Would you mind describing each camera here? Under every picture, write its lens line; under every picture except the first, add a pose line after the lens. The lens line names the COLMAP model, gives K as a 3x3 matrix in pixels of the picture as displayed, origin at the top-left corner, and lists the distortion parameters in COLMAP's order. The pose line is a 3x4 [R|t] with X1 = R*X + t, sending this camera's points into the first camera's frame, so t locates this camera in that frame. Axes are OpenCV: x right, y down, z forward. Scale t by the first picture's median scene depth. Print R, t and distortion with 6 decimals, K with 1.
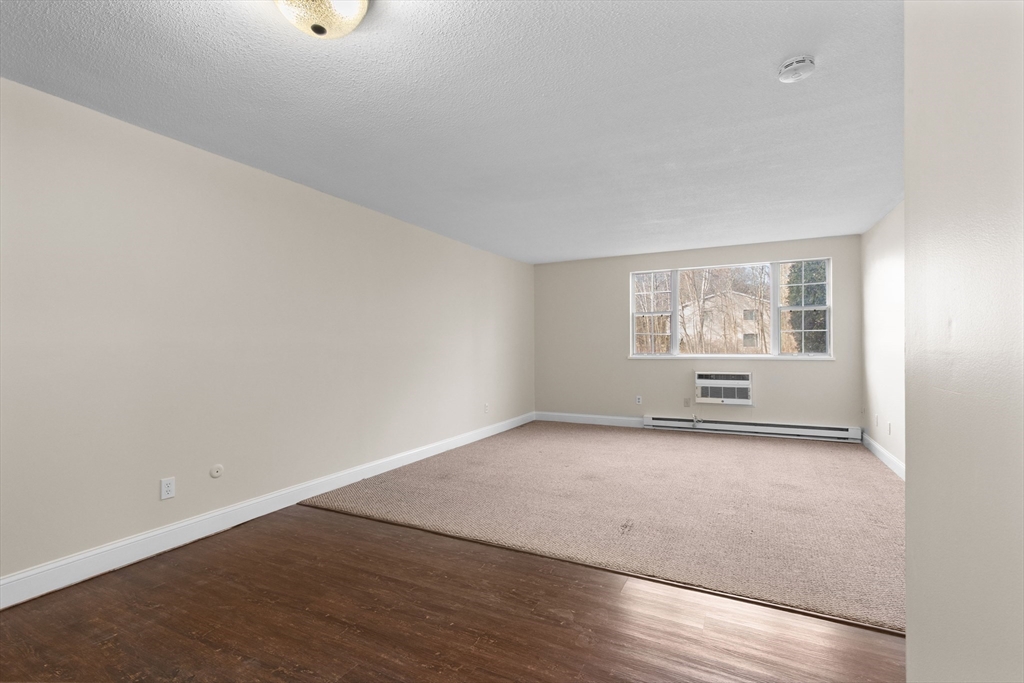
lens RADIAL K [[483.9, 0, 516.5], [0, 483.9, 354.1], [0, 0, 1]] dist [0.008853, -0.000917]
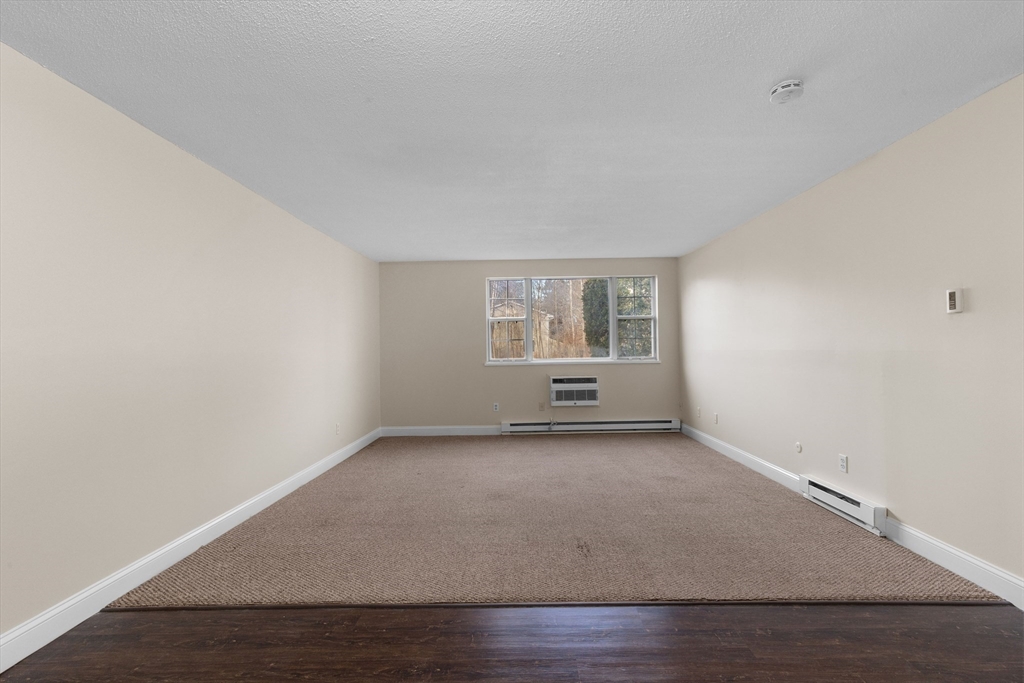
lens RADIAL K [[473.2, 0, 516.2], [0, 473.2, 346.7], [0, 0, 1]] dist [0.010412, -0.000220]
pose [[0.893341, -0.005030, 0.449352, -0.168615], [0.018225, 0.999520, -0.025044, -0.003863], [-0.449011, 0.030562, 0.893004, 0.136084]]
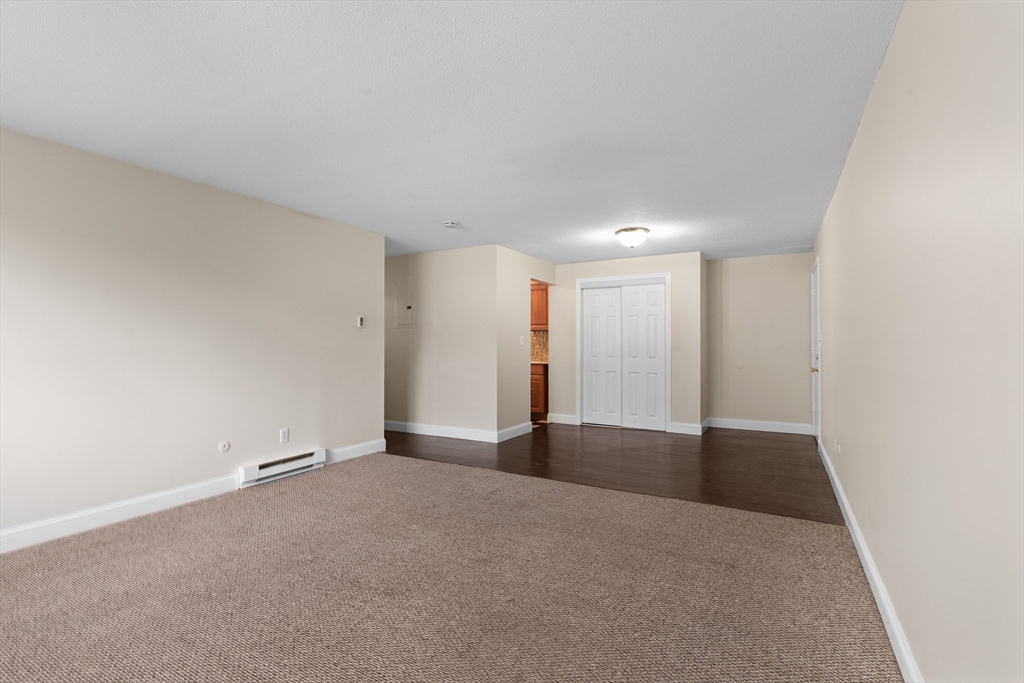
lens RADIAL K [[473.2, 0, 516.2], [0, 473.2, 346.7], [0, 0, 1]] dist [0.010412, -0.000220]
pose [[-0.999608, 0.007859, 0.026886, 0.075865], [0.008616, 0.999566, 0.028153, -0.025644], [-0.026653, 0.028373, -0.999242, 1.251269]]
